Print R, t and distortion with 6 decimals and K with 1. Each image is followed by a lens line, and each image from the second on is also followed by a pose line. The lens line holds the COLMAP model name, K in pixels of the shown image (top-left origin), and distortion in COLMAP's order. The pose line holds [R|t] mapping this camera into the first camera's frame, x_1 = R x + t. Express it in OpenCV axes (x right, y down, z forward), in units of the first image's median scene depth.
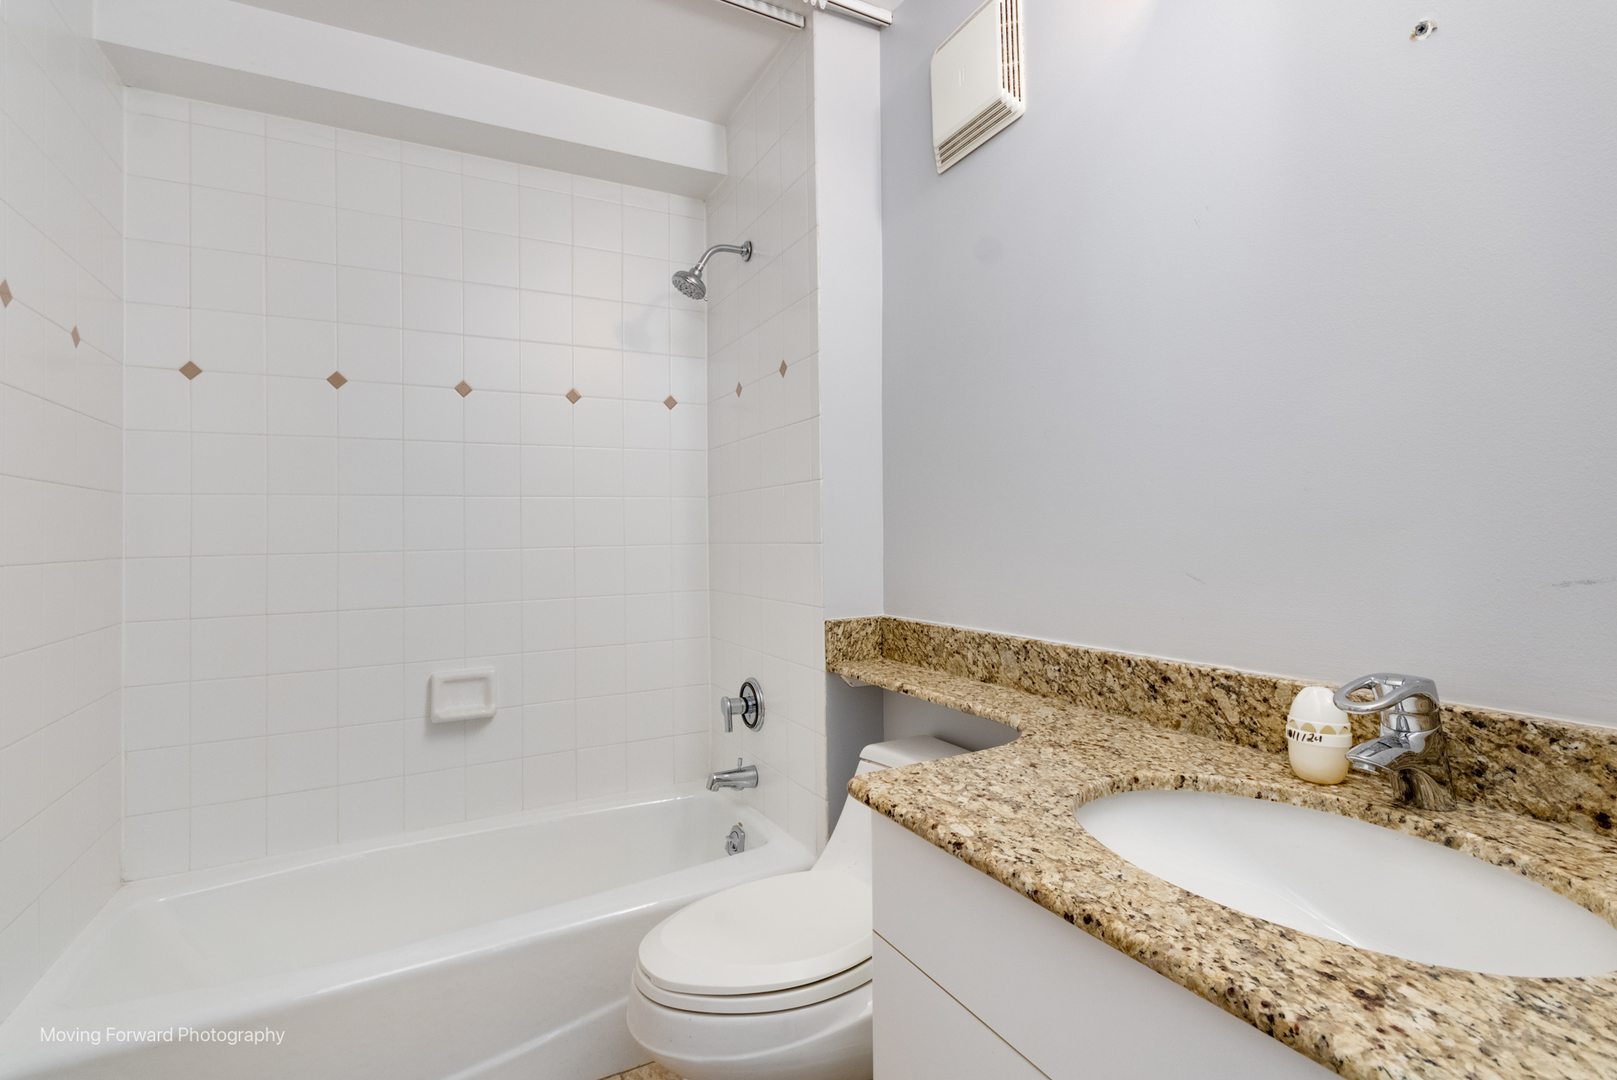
lens RADIAL K [[754.4, 0, 826.3], [0, 754.4, 520.6], [0, 0, 1]] dist [0.015714, 0.000446]
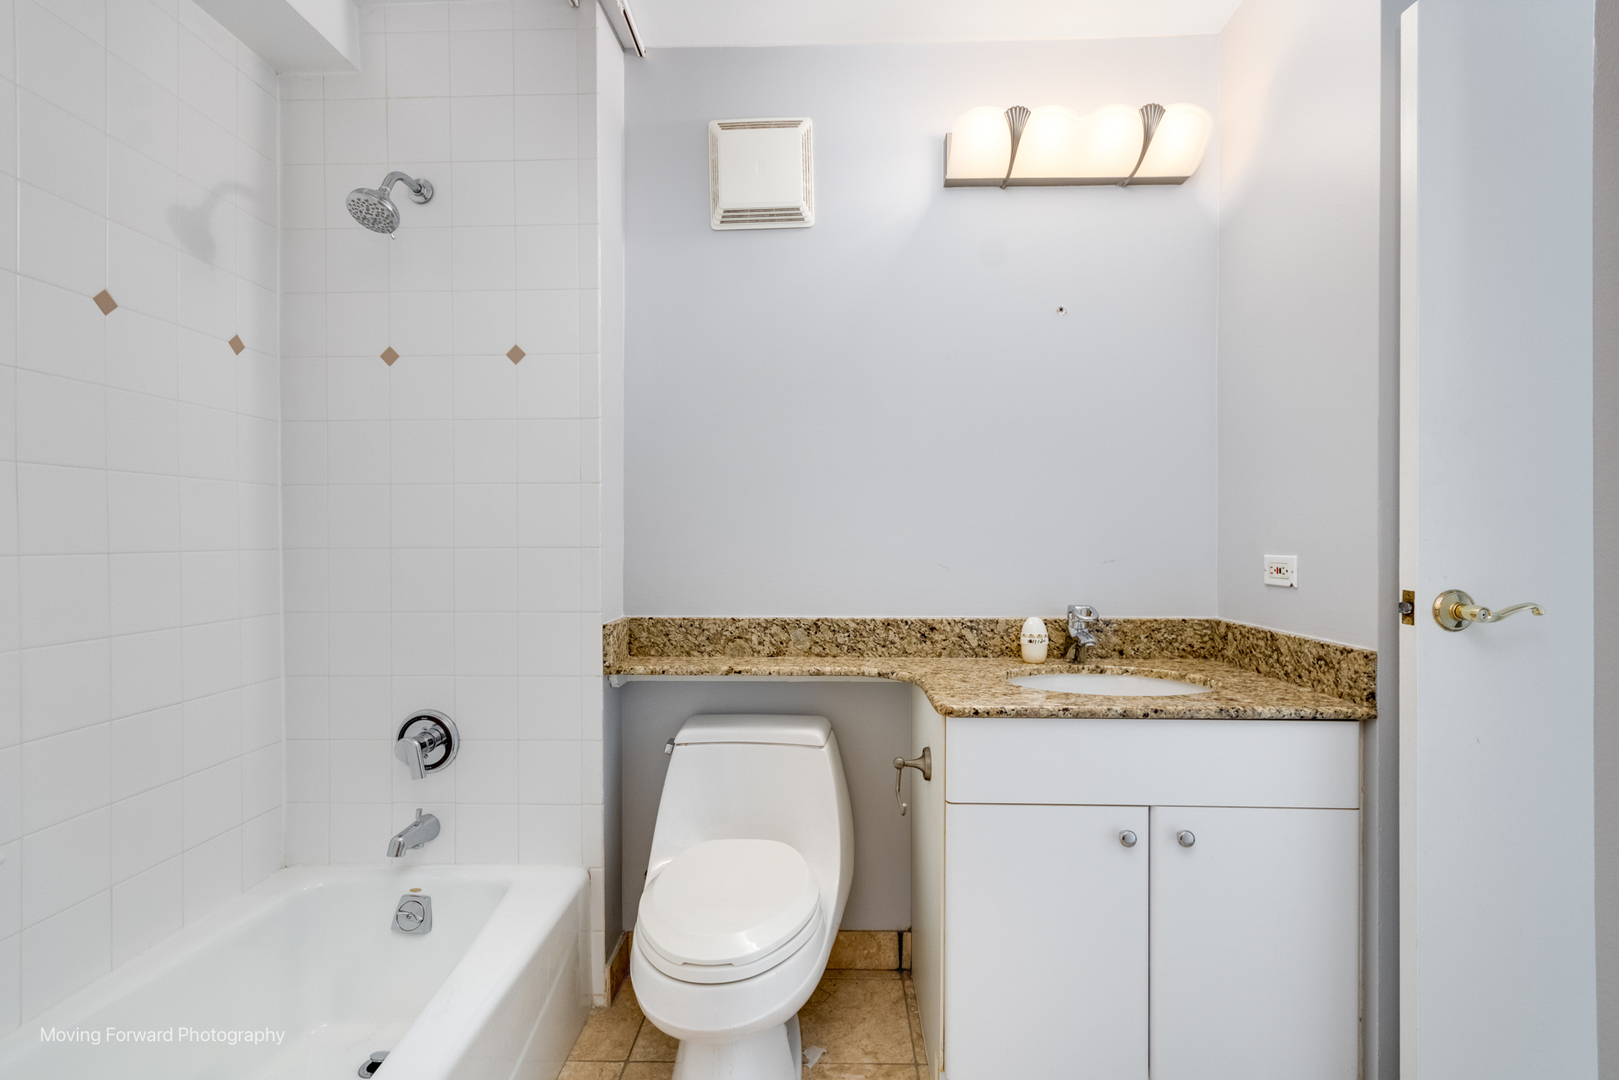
lens RADIAL K [[755.3, 0, 800.7], [0, 755.3, 546.8], [0, 0, 1]] dist [0.015714, 0.000446]
pose [[0.504972, 0.007914, 0.863100, -0.782756], [-0.022871, 0.999730, 0.004214, 0.020256], [-0.862833, -0.021868, 0.505016, 0.289029]]
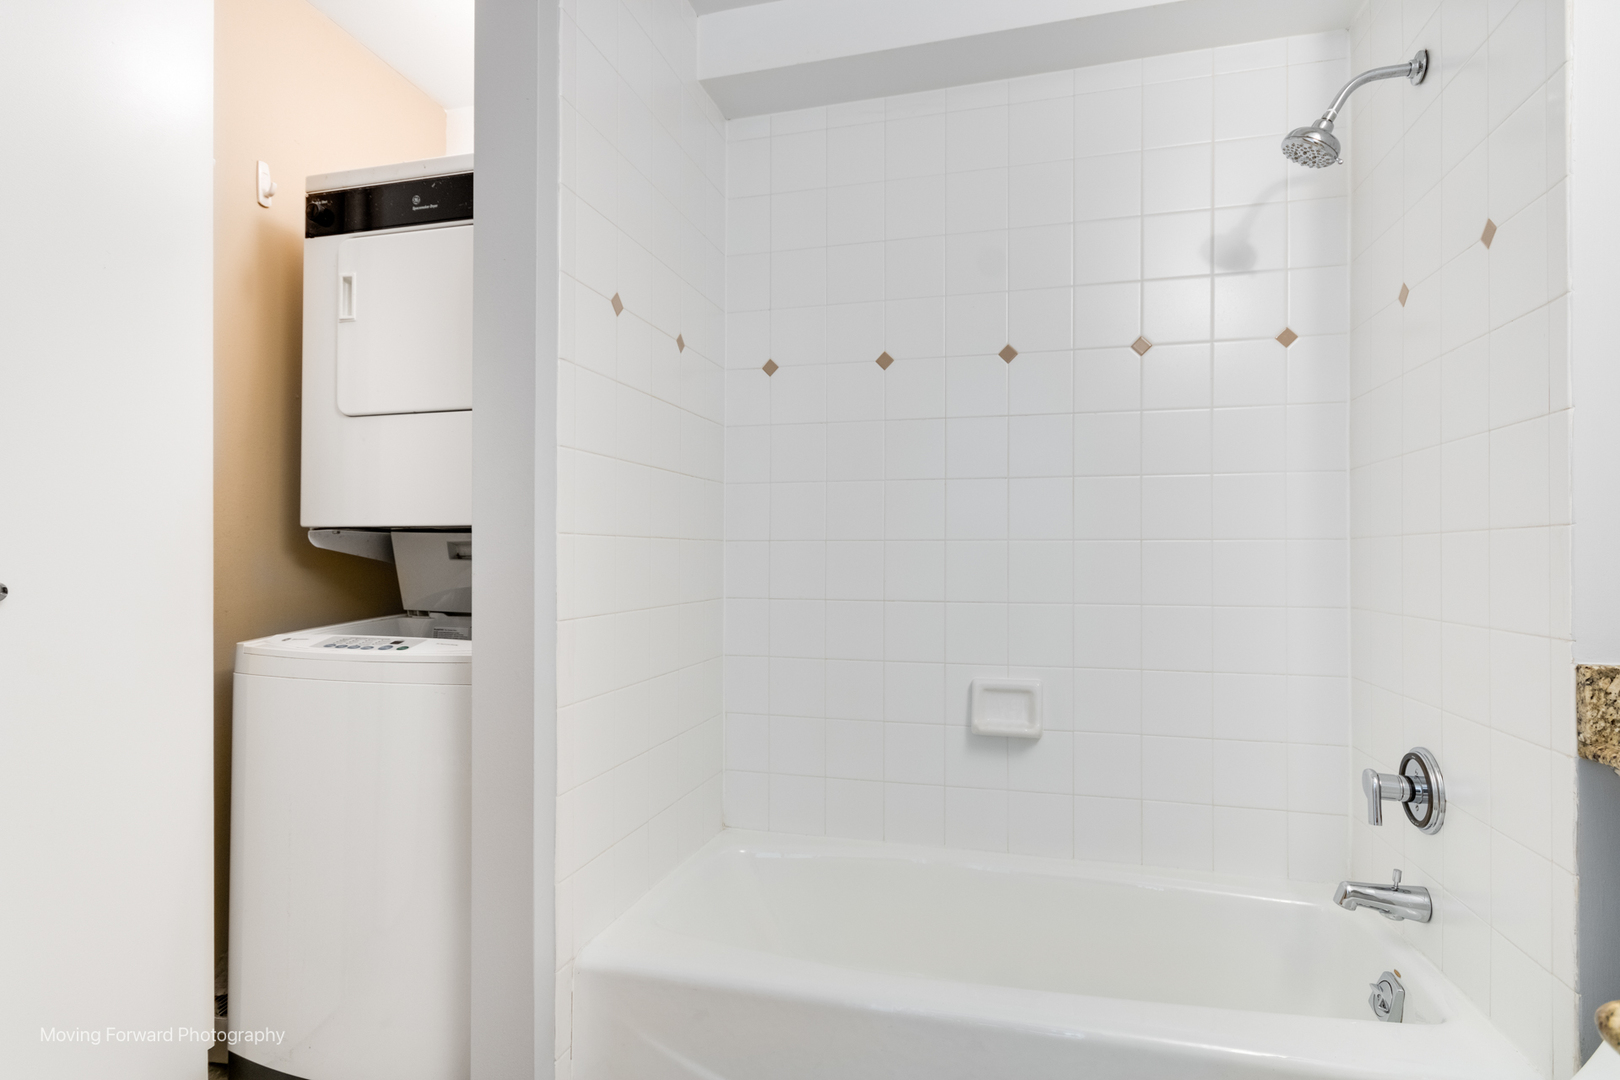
lens RADIAL K [[832.3, 0, 806.3], [0, 832.3, 549.5], [0, 0, 1]] dist [0.009319, -0.003264]
pose [[0.717091, 0.007887, -0.696935, 0.021382], [0.002919, 0.999893, 0.014319, 0.041205], [0.696974, -0.012302, 0.716991, 0.189179]]
